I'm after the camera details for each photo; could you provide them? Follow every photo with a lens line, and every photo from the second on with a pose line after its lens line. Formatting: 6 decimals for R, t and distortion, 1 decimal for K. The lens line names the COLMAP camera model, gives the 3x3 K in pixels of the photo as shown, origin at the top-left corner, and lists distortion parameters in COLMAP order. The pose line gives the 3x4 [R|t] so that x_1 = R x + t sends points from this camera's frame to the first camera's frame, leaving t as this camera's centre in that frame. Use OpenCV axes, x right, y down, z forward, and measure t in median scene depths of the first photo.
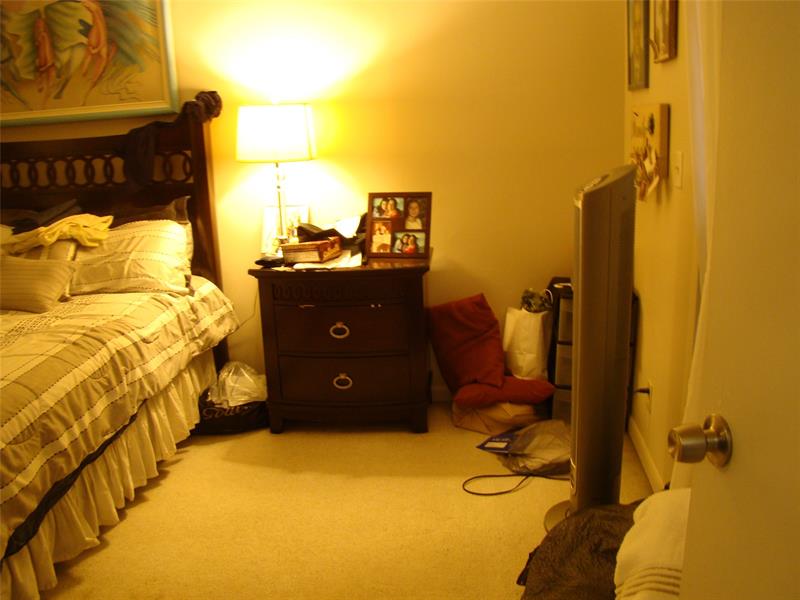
lens RADIAL K [[737.5, 0, 400.0], [0, 737.5, 300.0], [0, 0, 1]] dist [-0.223599, 0.184529]
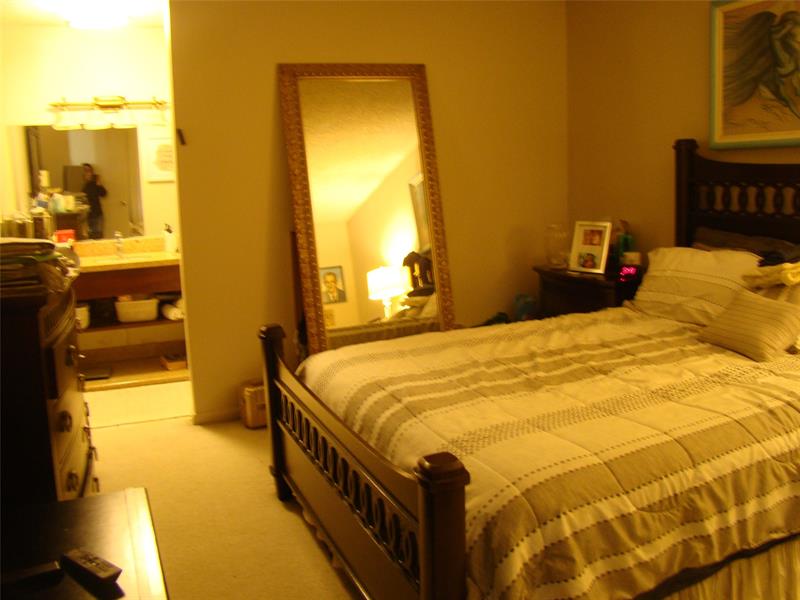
lens RADIAL K [[737.5, 0, 400.0], [0, 737.5, 300.0], [0, 0, 1]] dist [-0.223599, 0.184529]
pose [[0.480370, 0.161297, -0.862106, 0.018589], [-0.180280, 0.980114, 0.082923, -0.061757], [0.858338, 0.115587, 0.499896, 0.223904]]
